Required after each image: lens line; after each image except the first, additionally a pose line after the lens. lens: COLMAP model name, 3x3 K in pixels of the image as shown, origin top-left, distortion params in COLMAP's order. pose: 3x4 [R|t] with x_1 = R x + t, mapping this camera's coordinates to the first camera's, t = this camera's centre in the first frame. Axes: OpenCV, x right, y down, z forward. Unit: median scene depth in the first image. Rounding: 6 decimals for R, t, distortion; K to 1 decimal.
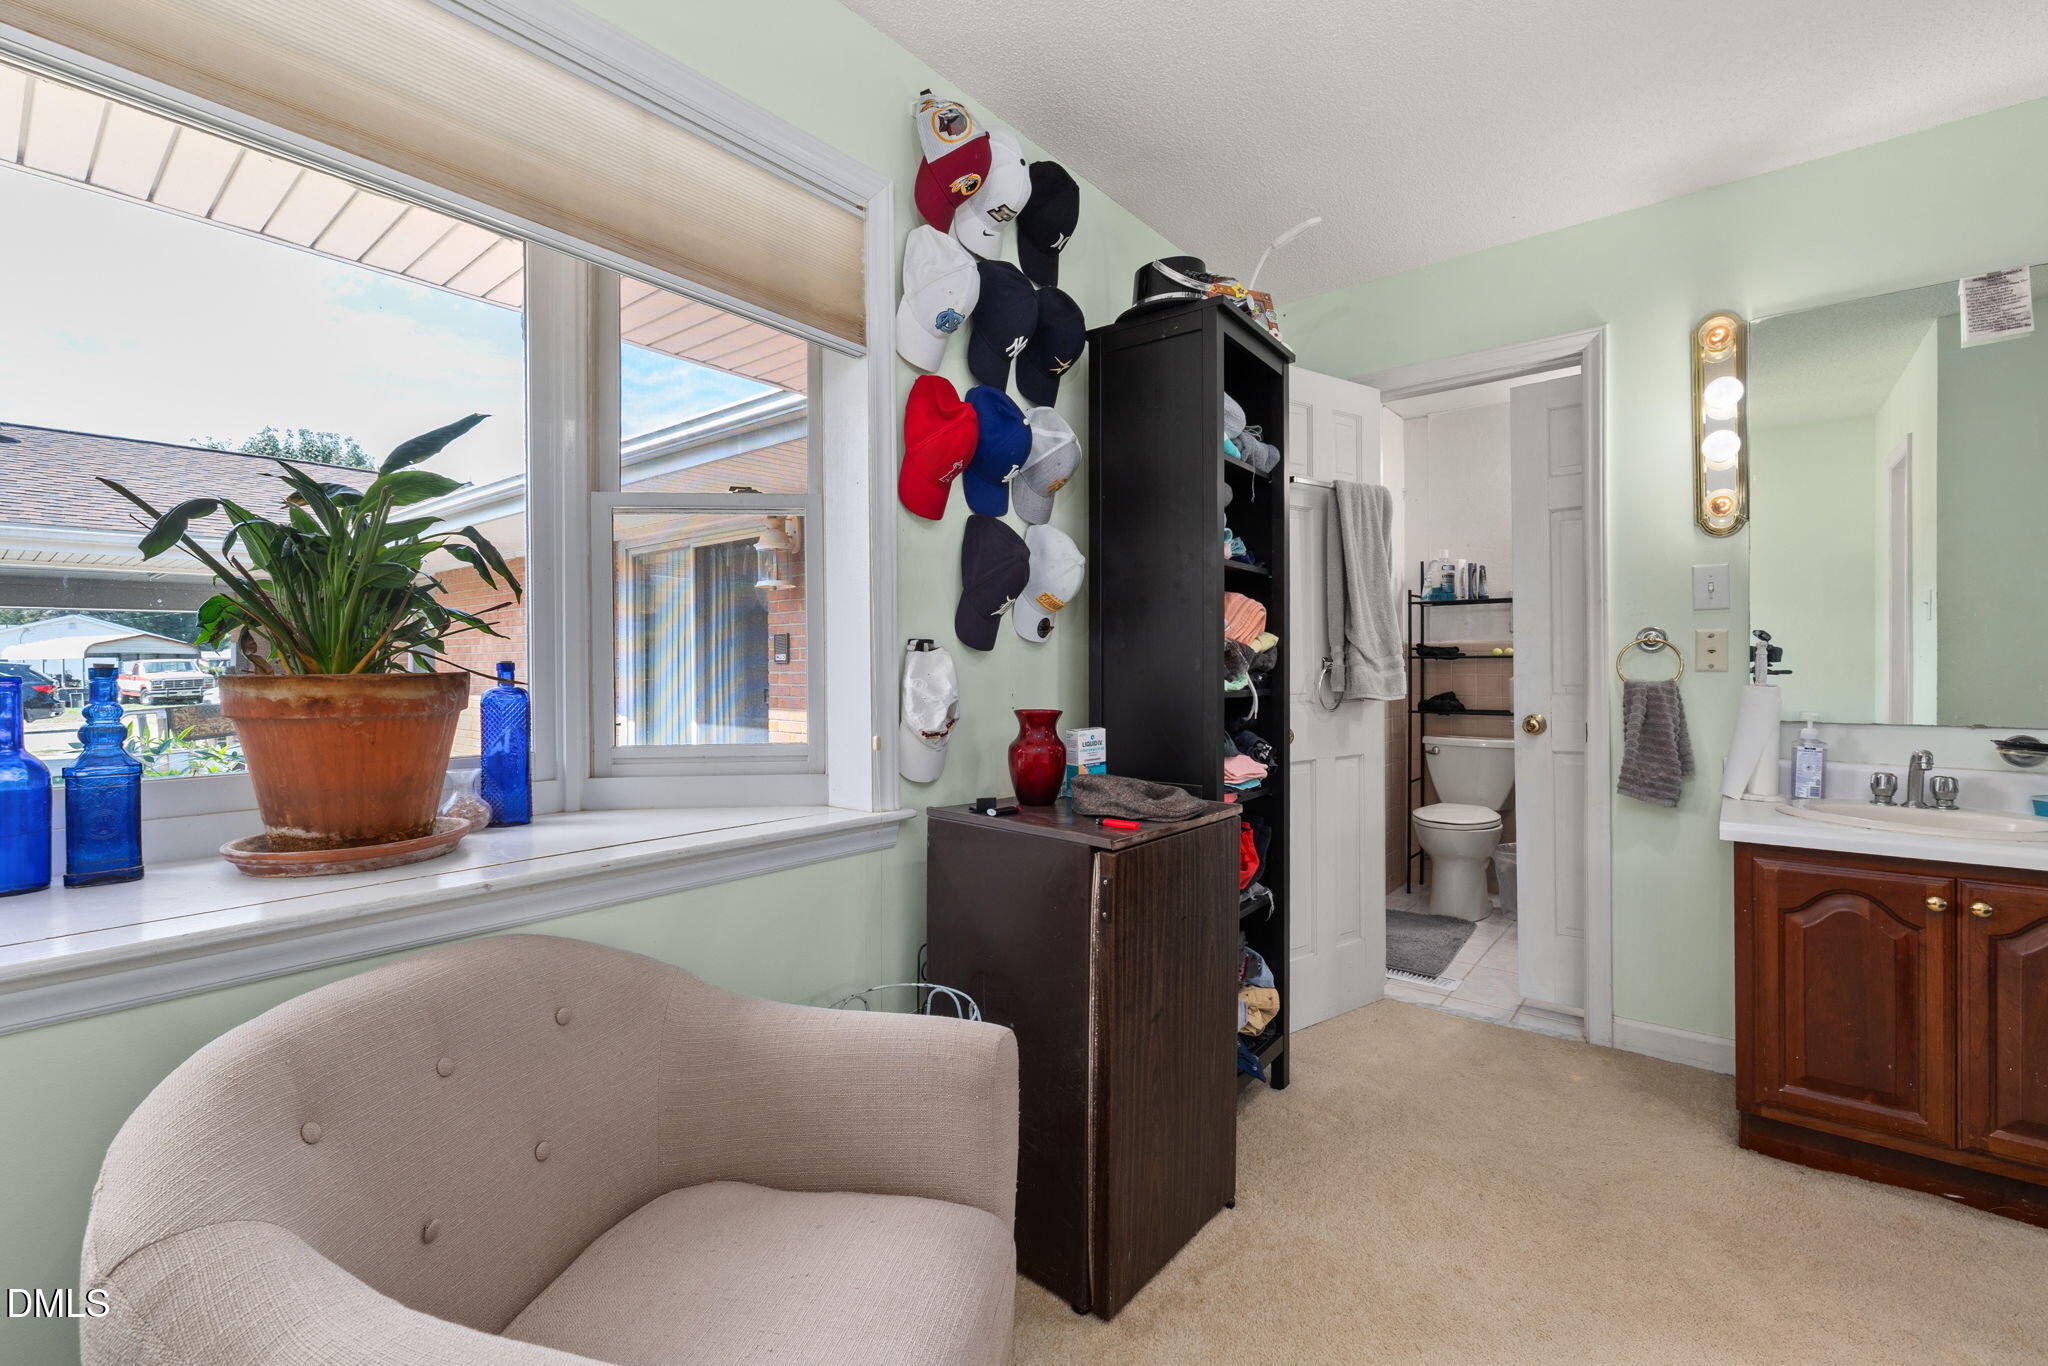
lens RADIAL K [[877.1, 0, 1022.6], [0, 877.1, 672.6], [0, 0, 1]] dist [0.000106, 0.000372]
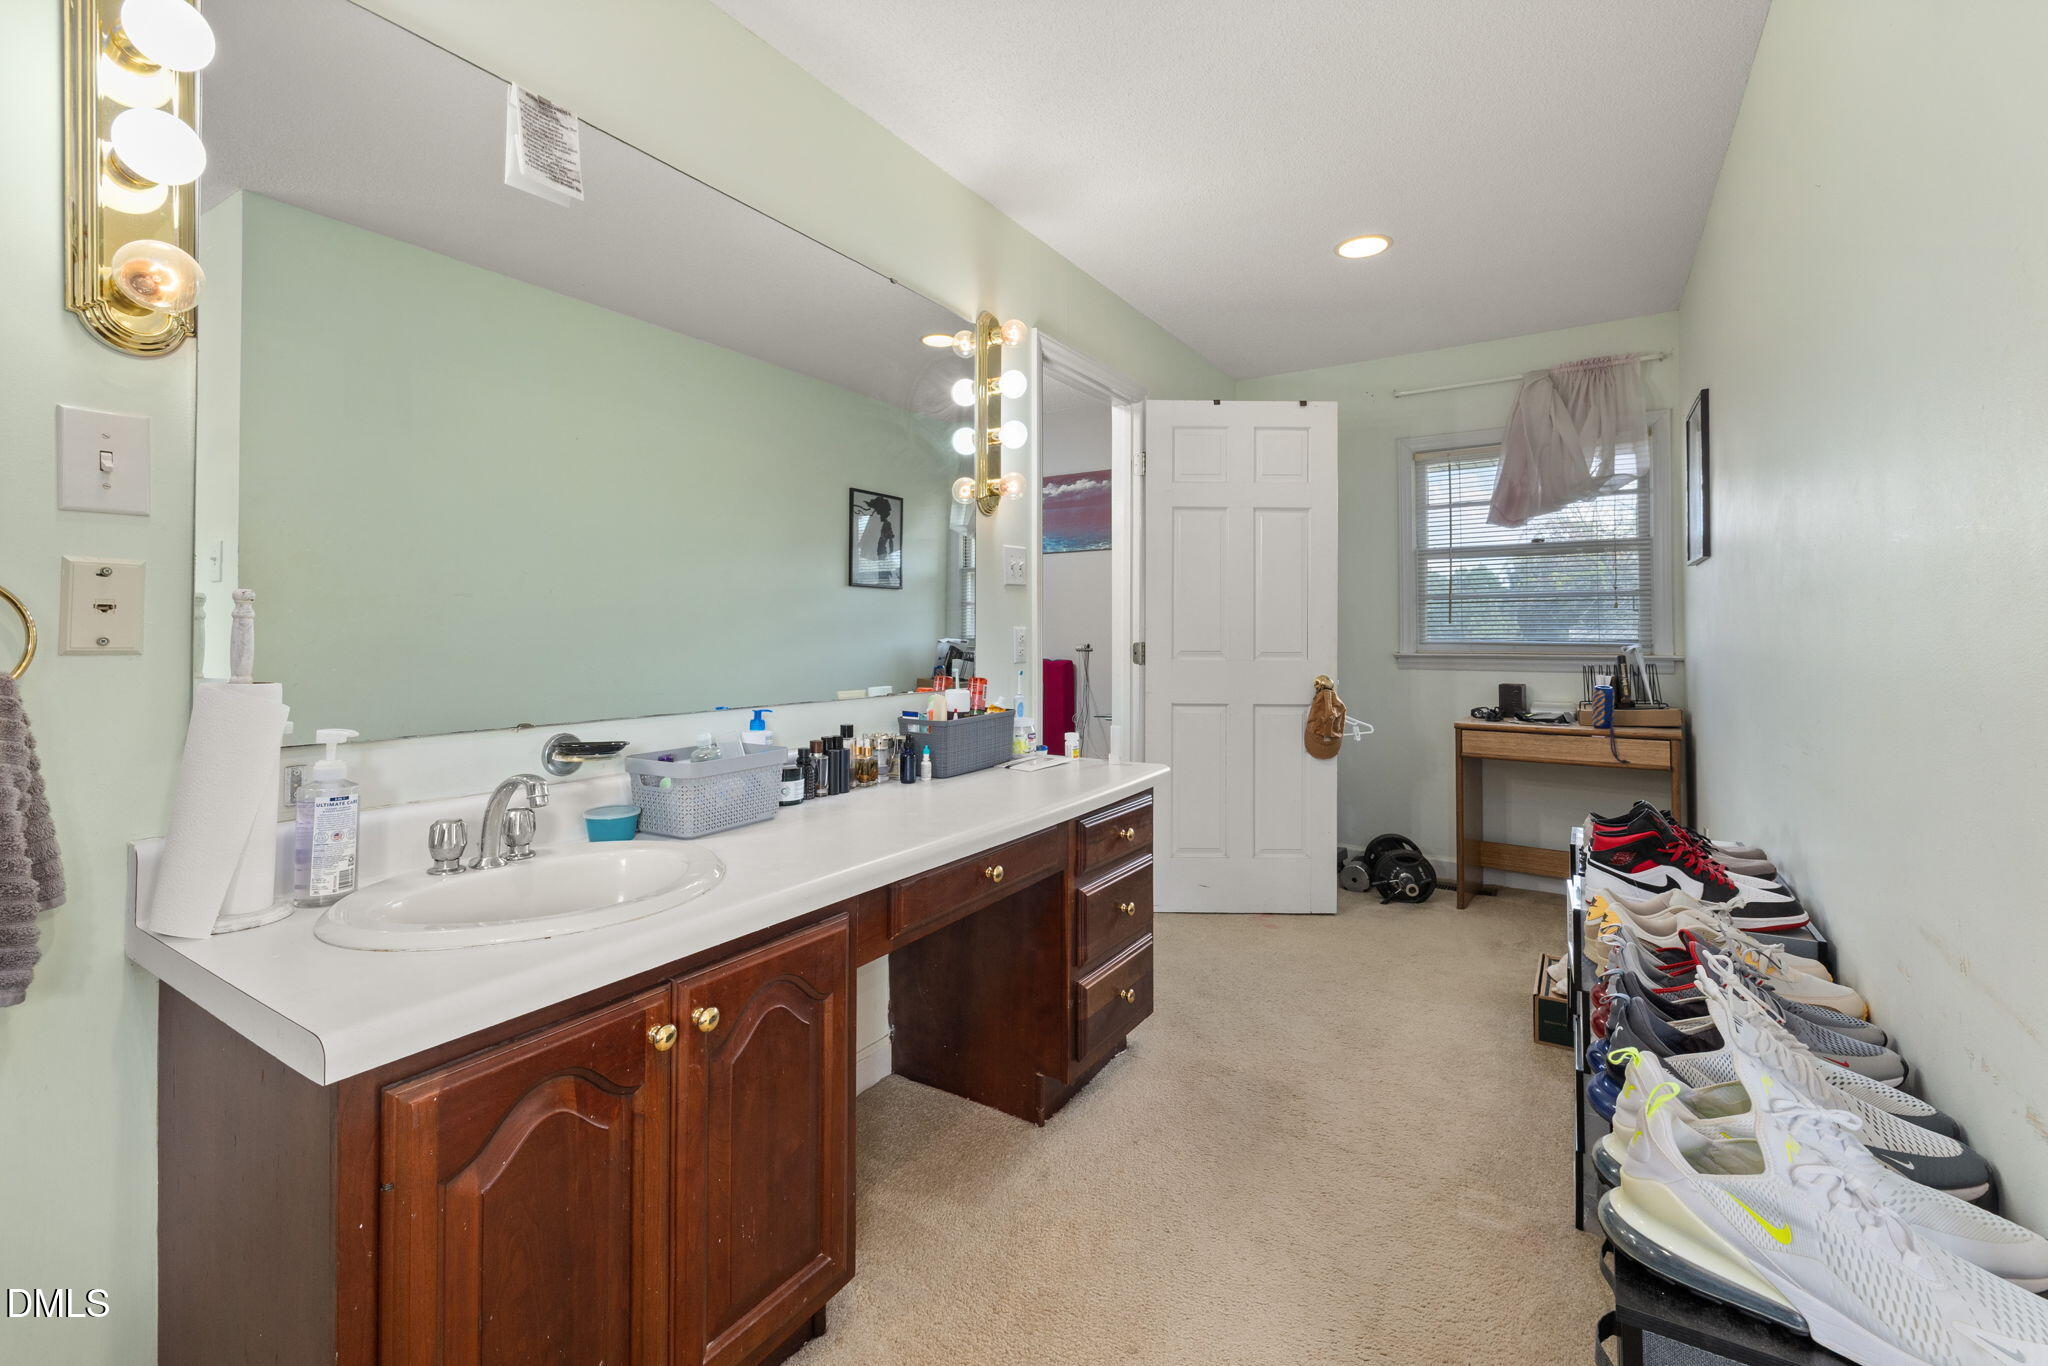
lens RADIAL K [[877.1, 0, 1014.7], [0, 877.1, 628.0], [0, 0, 1]] dist [0.000106, 0.000372]
pose [[-0.112272, 0.016907, 0.993534, 0.348931], [0.009145, 0.999830, -0.015980, -0.003689], [-0.993635, 0.007292, -0.112407, 0.695755]]
